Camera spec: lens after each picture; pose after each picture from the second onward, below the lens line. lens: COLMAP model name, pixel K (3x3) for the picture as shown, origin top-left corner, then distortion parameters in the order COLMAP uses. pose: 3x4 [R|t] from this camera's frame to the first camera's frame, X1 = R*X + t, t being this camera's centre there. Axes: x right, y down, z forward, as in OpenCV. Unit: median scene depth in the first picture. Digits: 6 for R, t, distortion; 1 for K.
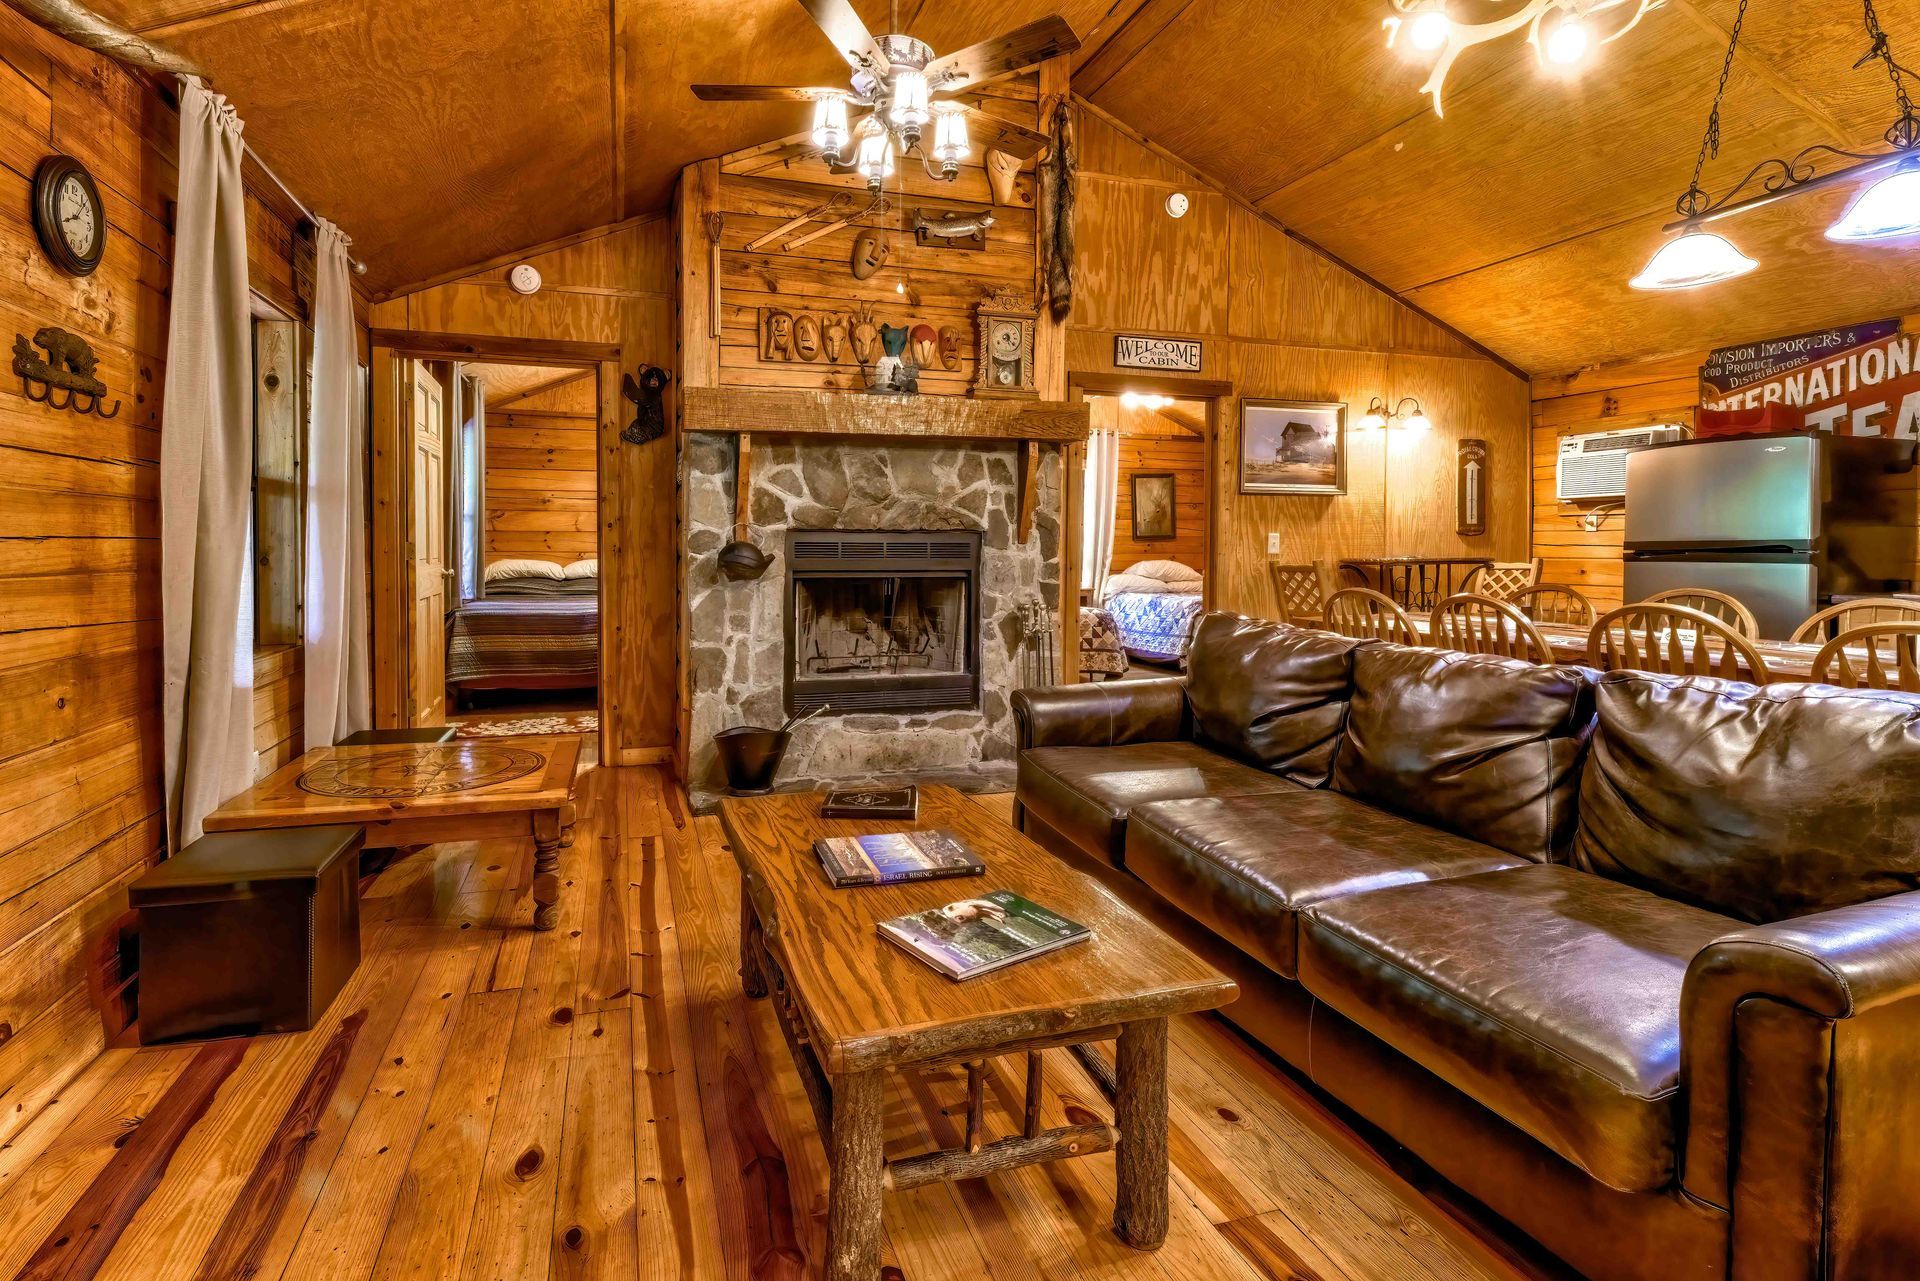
lens RADIAL K [[914.8, 0, 884.2], [0, 914.8, 565.8], [0, 0, 1]] dist [0.018922, -0.011290]
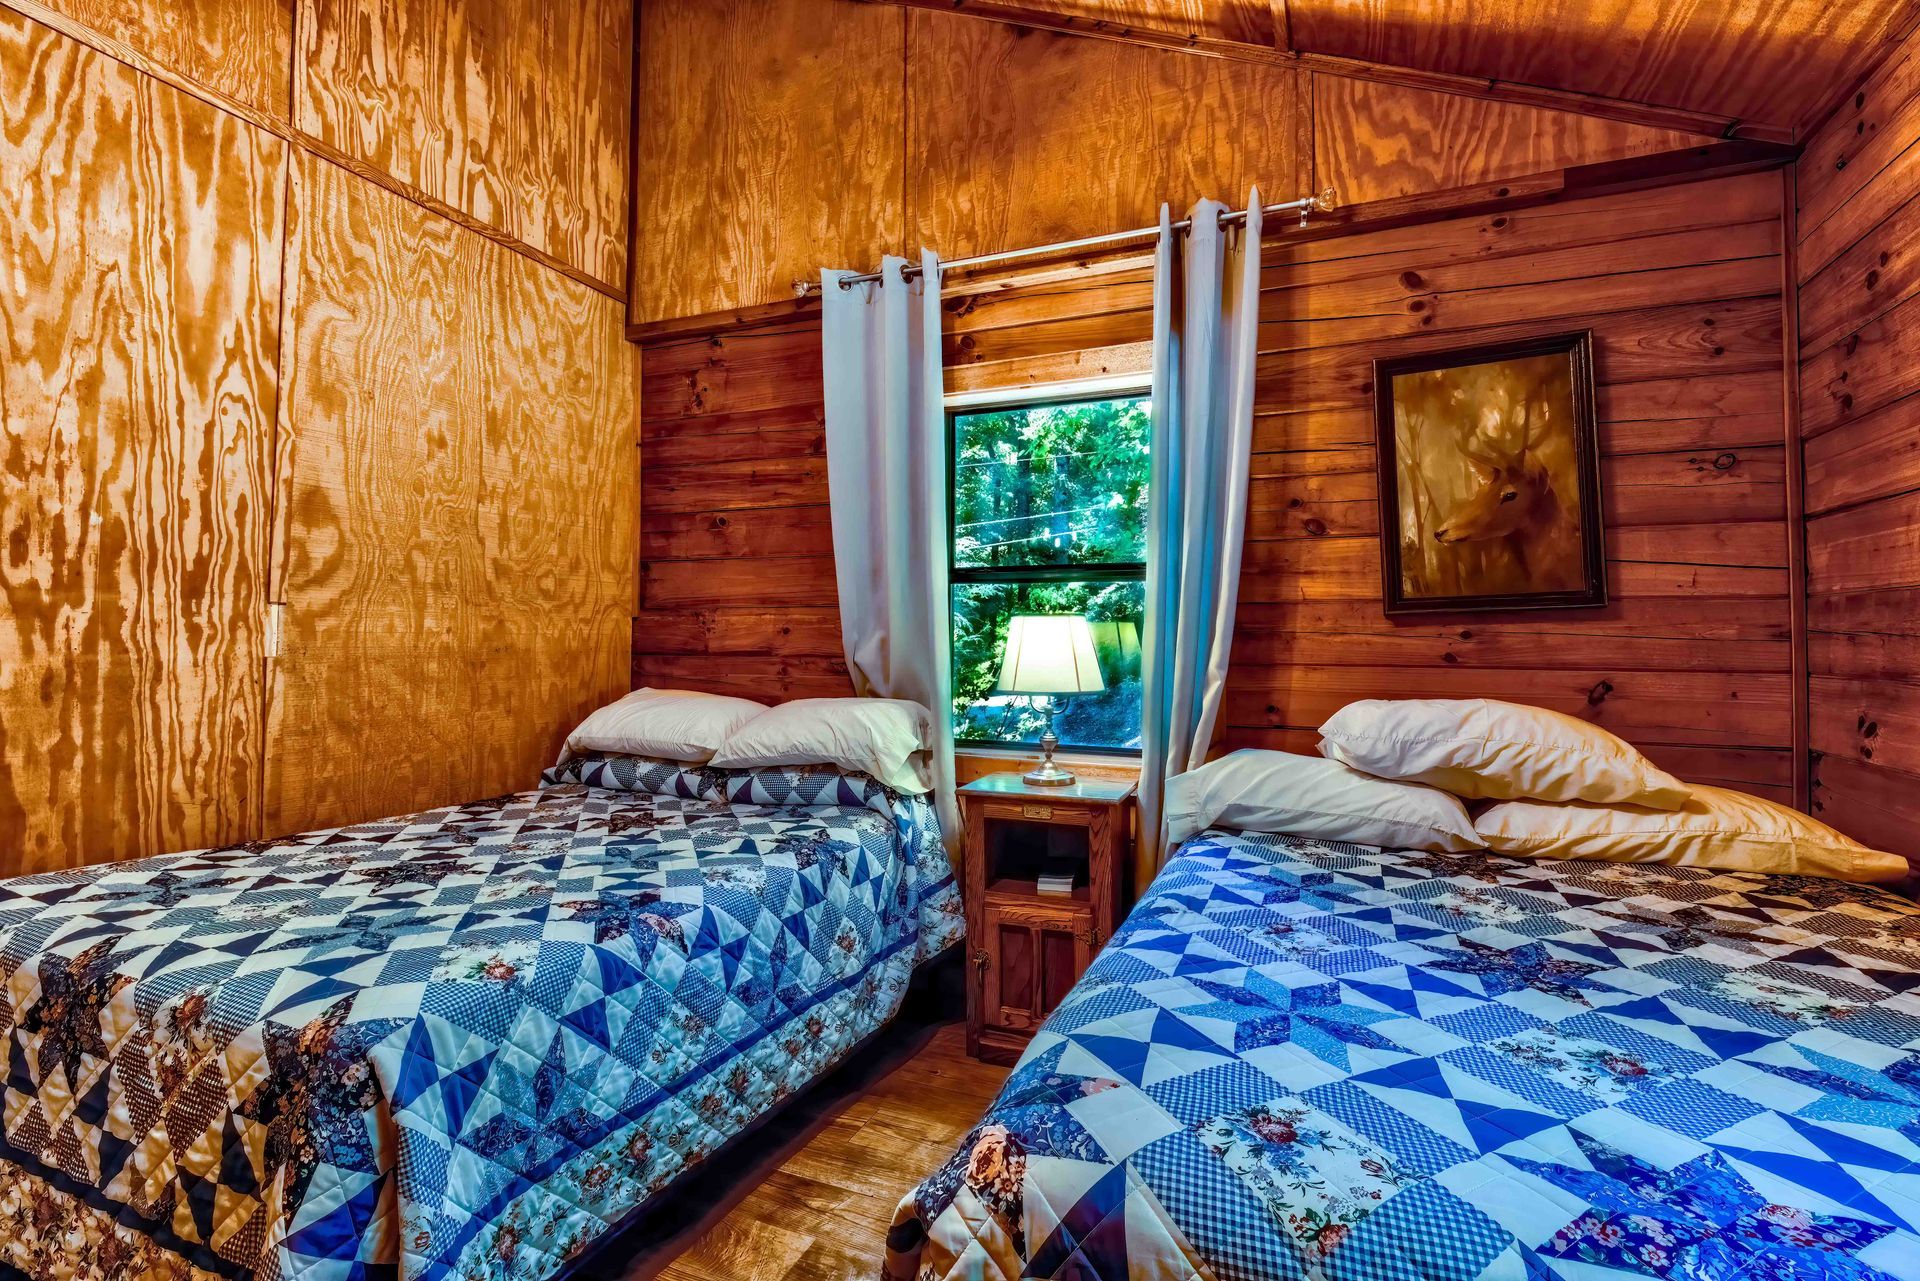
lens RADIAL K [[875.2, 0, 961.3], [0, 875.2, 636.1], [0, 0, 1]] dist [0.011821, -0.010267]
pose [[0.783212, -0.010069, -0.621674, 0.329113], [-0.007701, 0.999635, -0.025893, -0.015242], [0.621707, 0.025067, 0.782848, 0.726737]]
